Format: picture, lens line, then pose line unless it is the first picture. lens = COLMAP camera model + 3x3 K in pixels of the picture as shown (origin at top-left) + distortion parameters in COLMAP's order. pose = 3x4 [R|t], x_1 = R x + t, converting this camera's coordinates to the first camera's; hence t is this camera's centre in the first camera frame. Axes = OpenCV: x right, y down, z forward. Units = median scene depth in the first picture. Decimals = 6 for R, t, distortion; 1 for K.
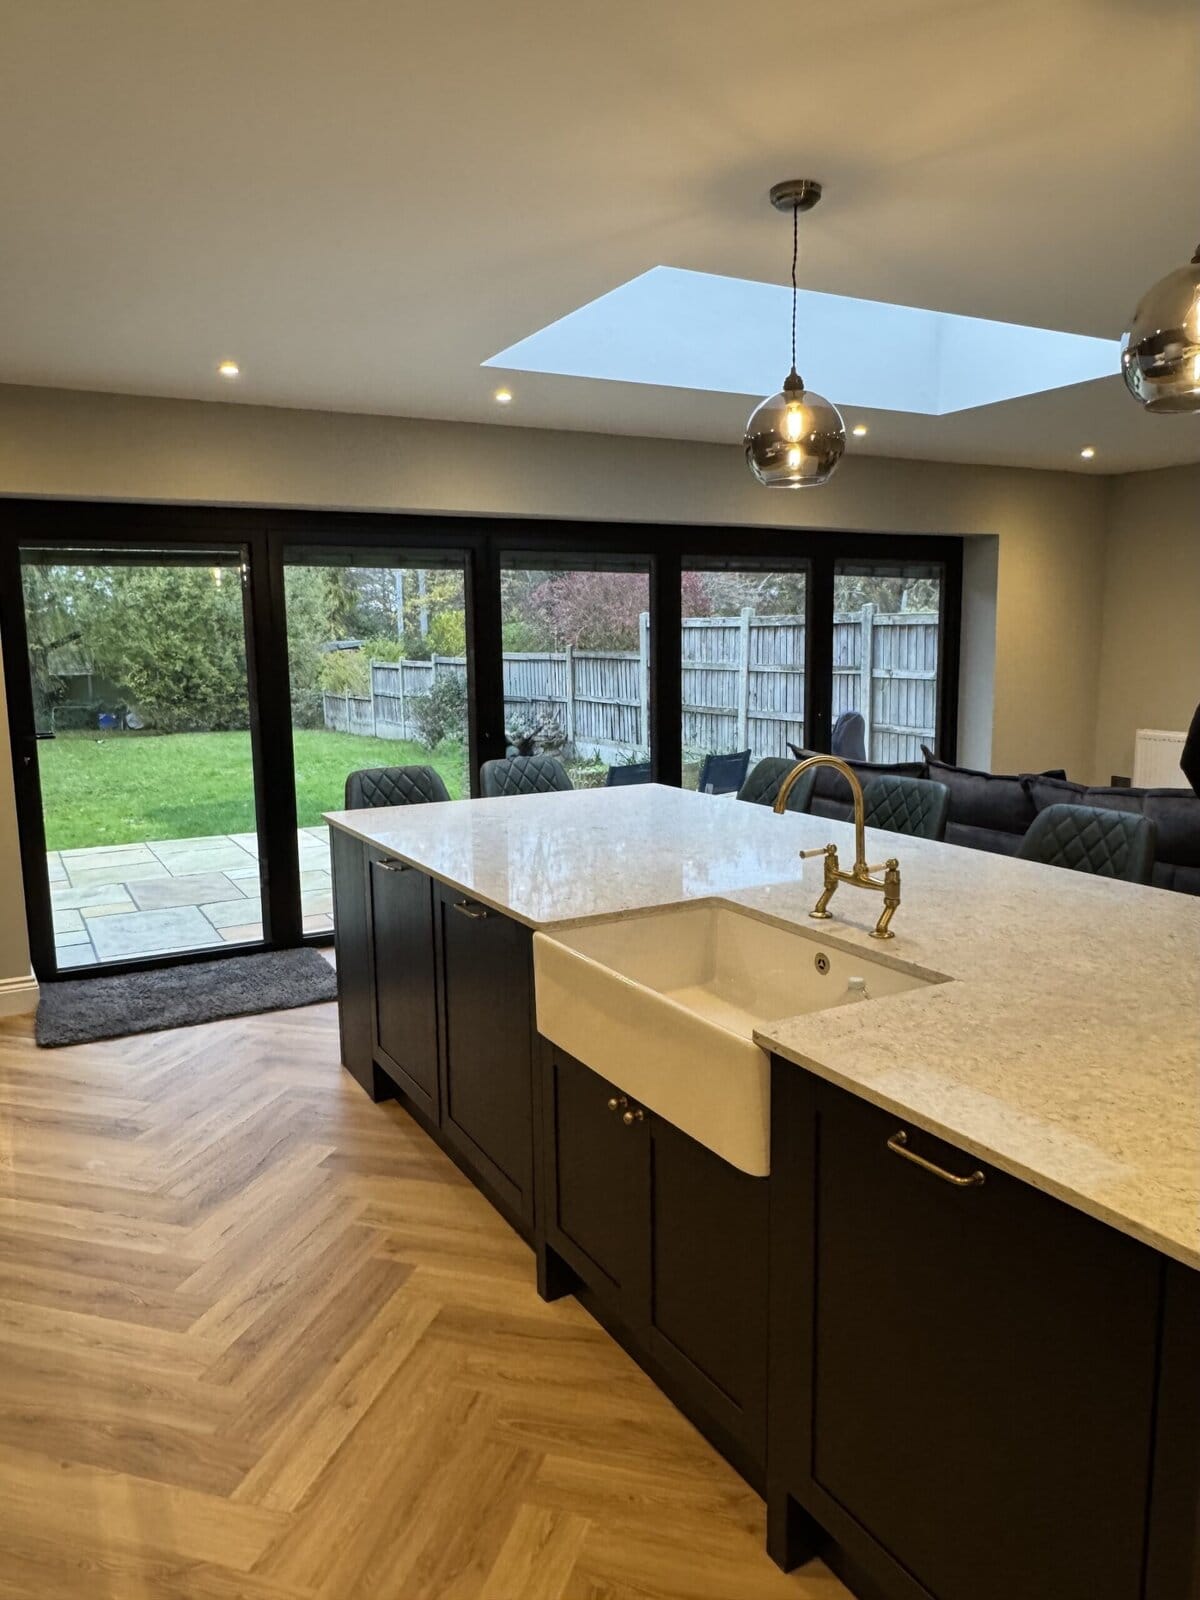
lens RADIAL K [[1132.1, 0, 613.3], [0, 1132.1, 797.9], [0, 0, 1]] dist [0.015070, -0.005279]
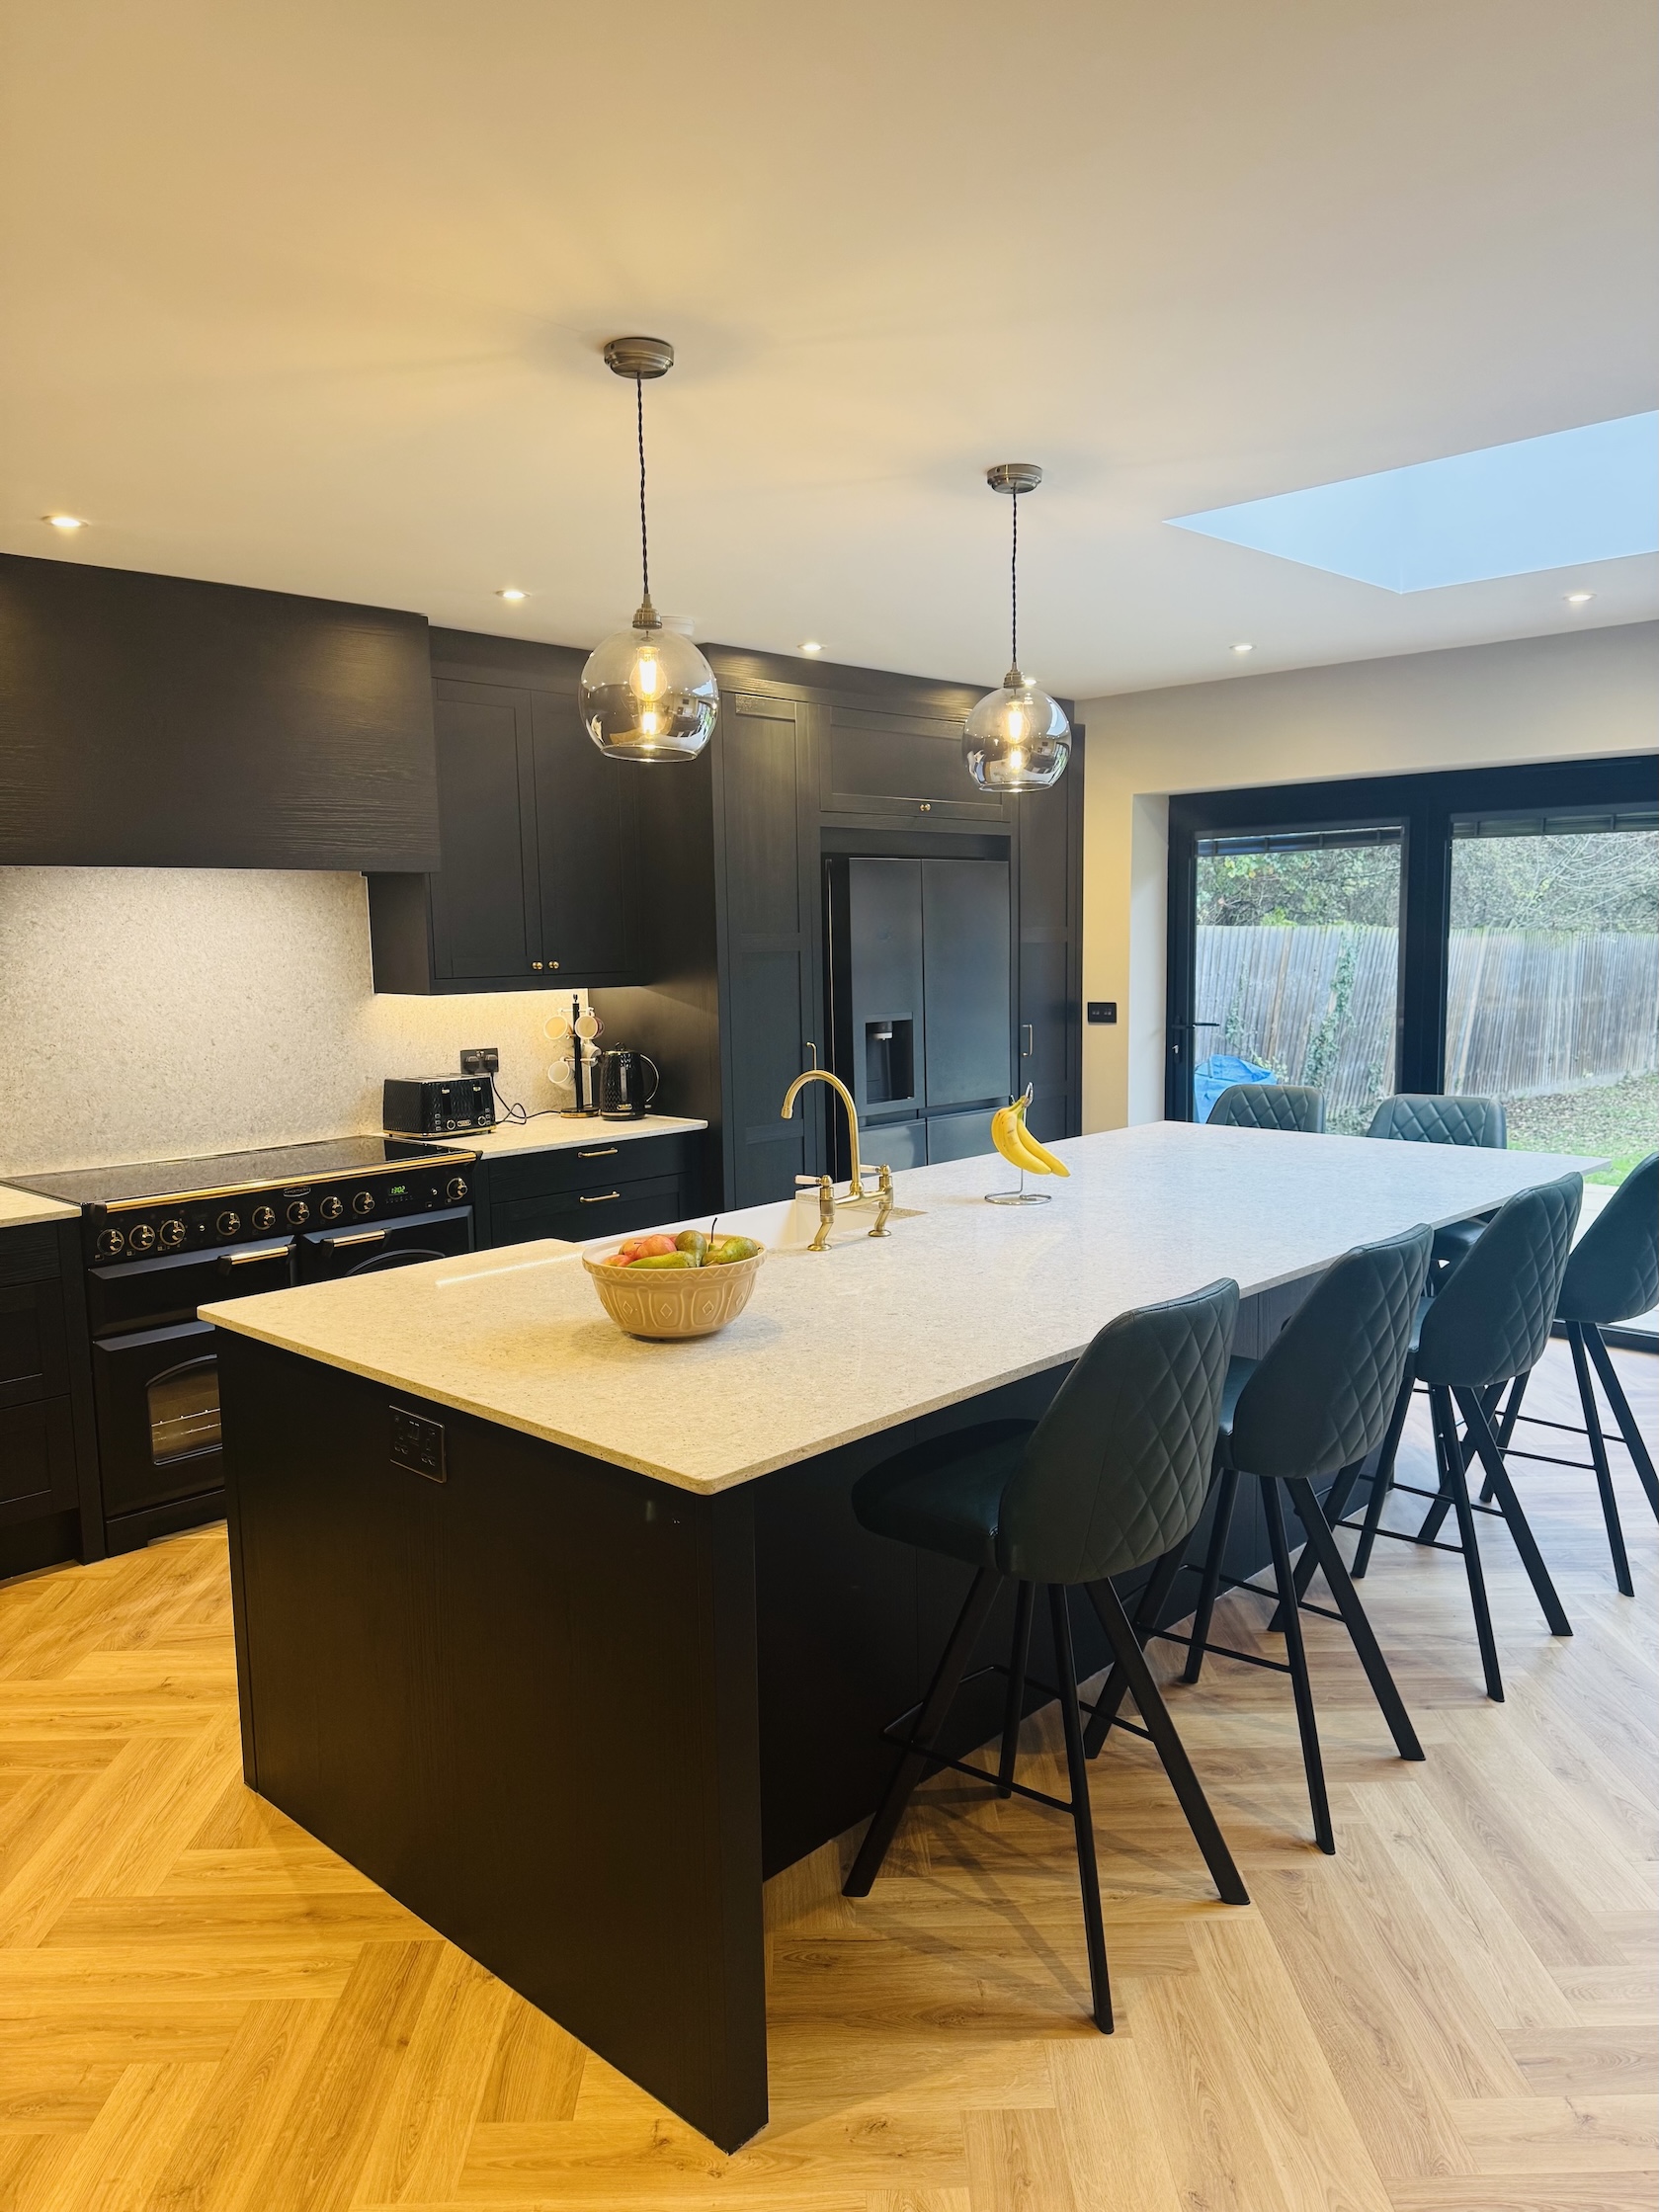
lens RADIAL K [[1565.2, 0, 826.3], [0, 1565.2, 1119.2], [0, 0, 1]] dist [0.015070, -0.005279]
pose [[0.293484, 0.126287, -0.947586, 0.528701], [-0.124557, 0.987837, 0.093074, -0.043247], [0.947815, 0.090712, 0.305644, 0.192320]]
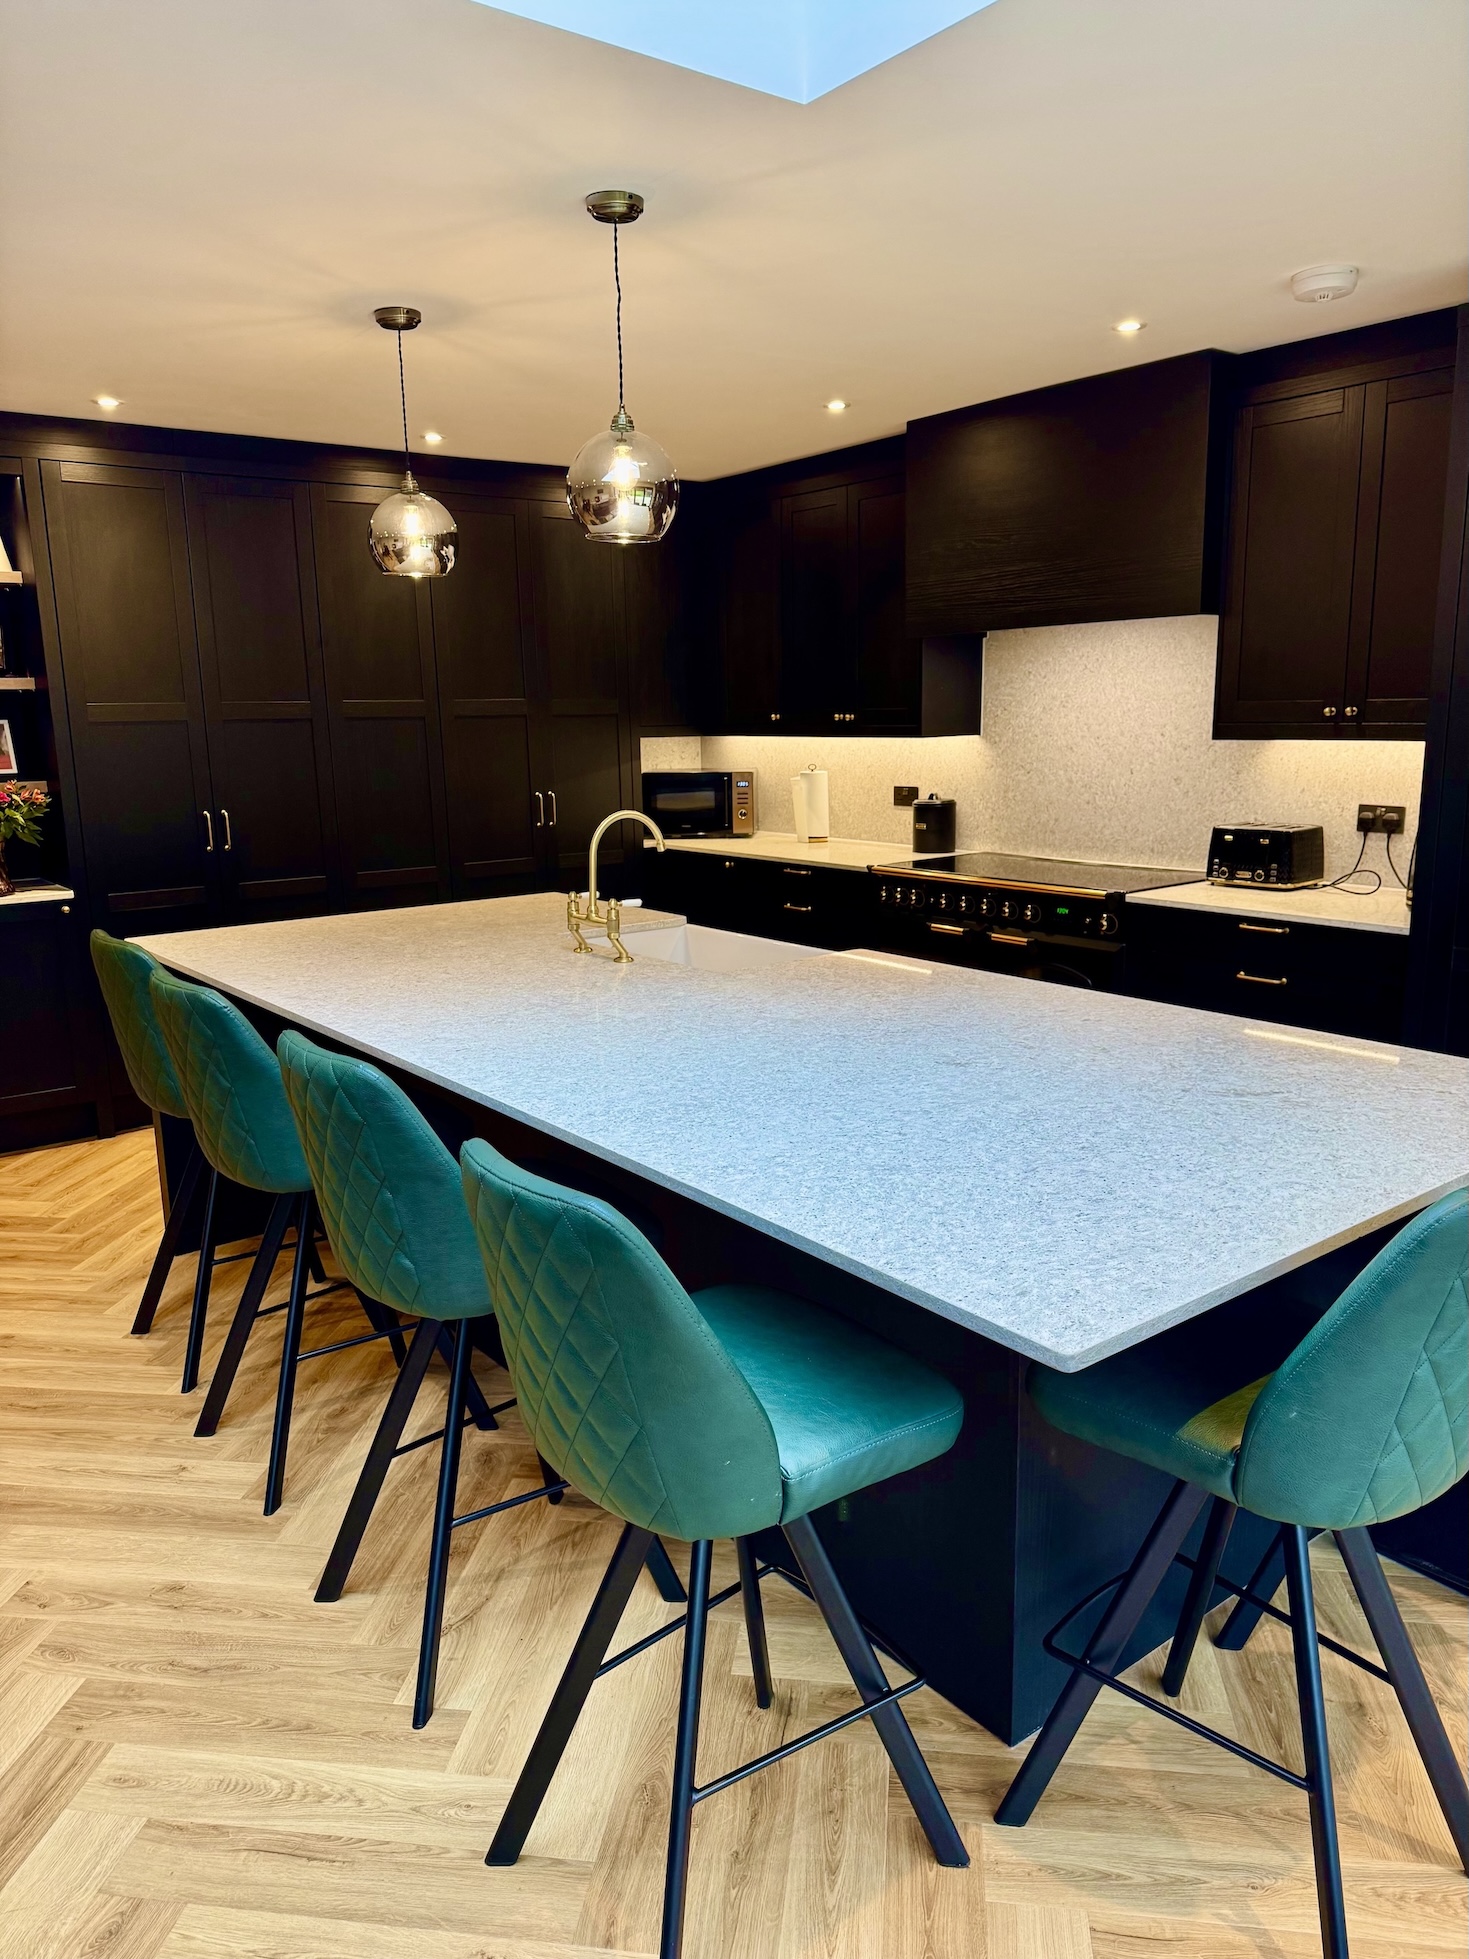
lens RADIAL K [[1386.1, 0, 736.6], [0, 1386.1, 1004.5], [0, 0, 1]] dist [0.015070, -0.005279]
pose [[-0.988056, 0.064014, -0.140167, 0.096882], [0.011535, 0.937802, 0.346978, -0.120665], [0.153660, 0.341217, -0.927340, 0.842313]]
